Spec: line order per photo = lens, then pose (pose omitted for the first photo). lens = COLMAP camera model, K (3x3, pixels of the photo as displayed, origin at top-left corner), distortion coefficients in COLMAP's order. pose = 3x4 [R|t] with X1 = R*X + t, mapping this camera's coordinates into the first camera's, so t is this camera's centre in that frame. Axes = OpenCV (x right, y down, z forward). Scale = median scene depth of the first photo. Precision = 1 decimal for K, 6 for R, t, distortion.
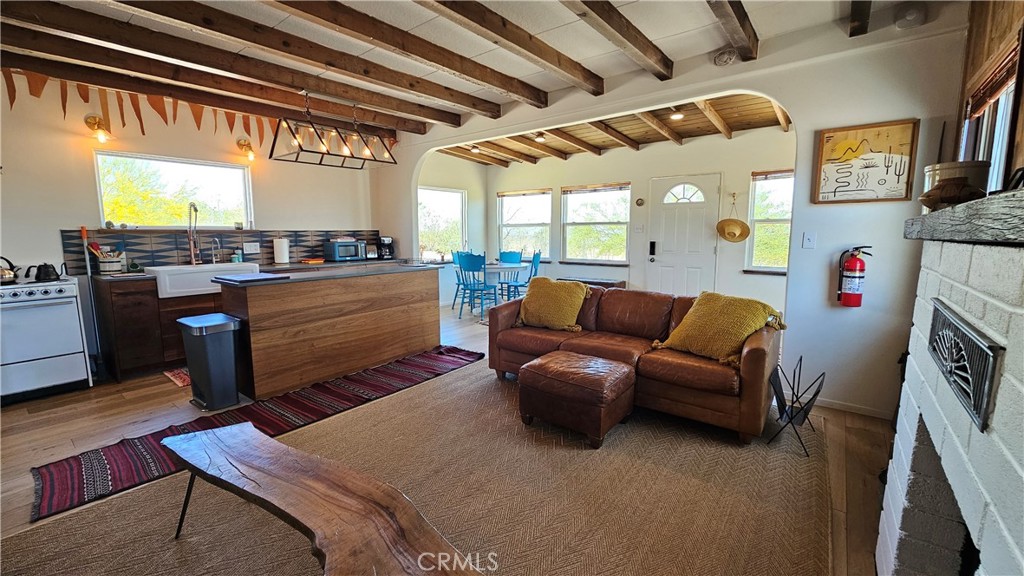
lens RADIAL K [[418.6, 0, 510.5], [0, 418.6, 284.9], [0, 0, 1]] dist [0.000719, 0.000121]
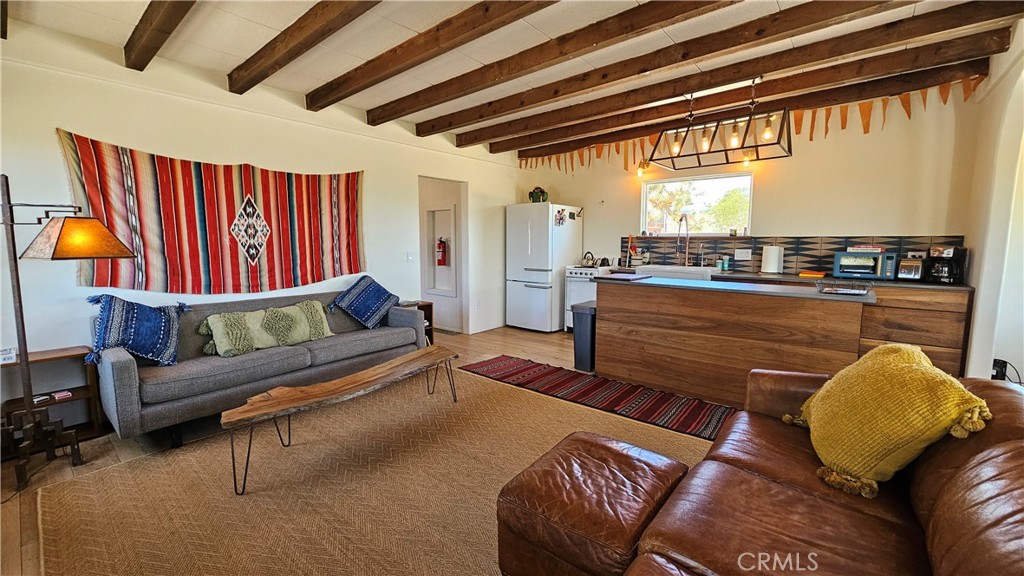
lens RADIAL K [[418.6, 0, 510.5], [0, 418.6, 284.9], [0, 0, 1]] dist [0.000719, 0.000121]
pose [[-0.033382, 0.112505, -0.993090, 0.467277], [-0.124162, 0.985480, 0.115817, -0.076133], [0.991700, 0.127170, -0.018929, 0.574784]]
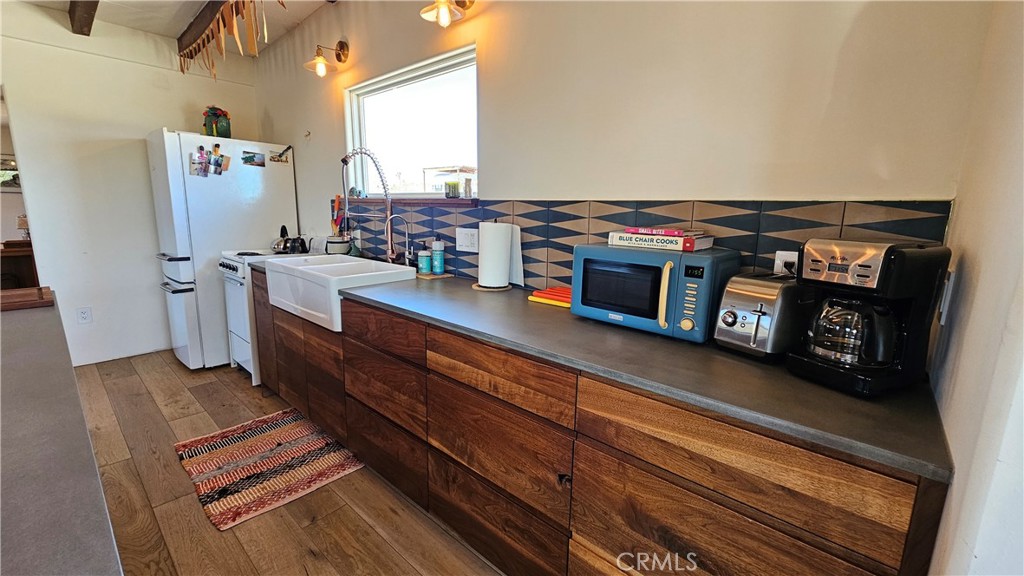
lens RADIAL K [[418.6, 0, 510.5], [0, 418.6, 284.9], [0, 0, 1]] dist [0.000719, 0.000121]
pose [[-0.059115, 0.186837, -0.980611, -0.203565], [-0.139673, 0.971117, 0.193448, -0.160017], [0.988431, 0.148401, -0.031312, 1.269588]]
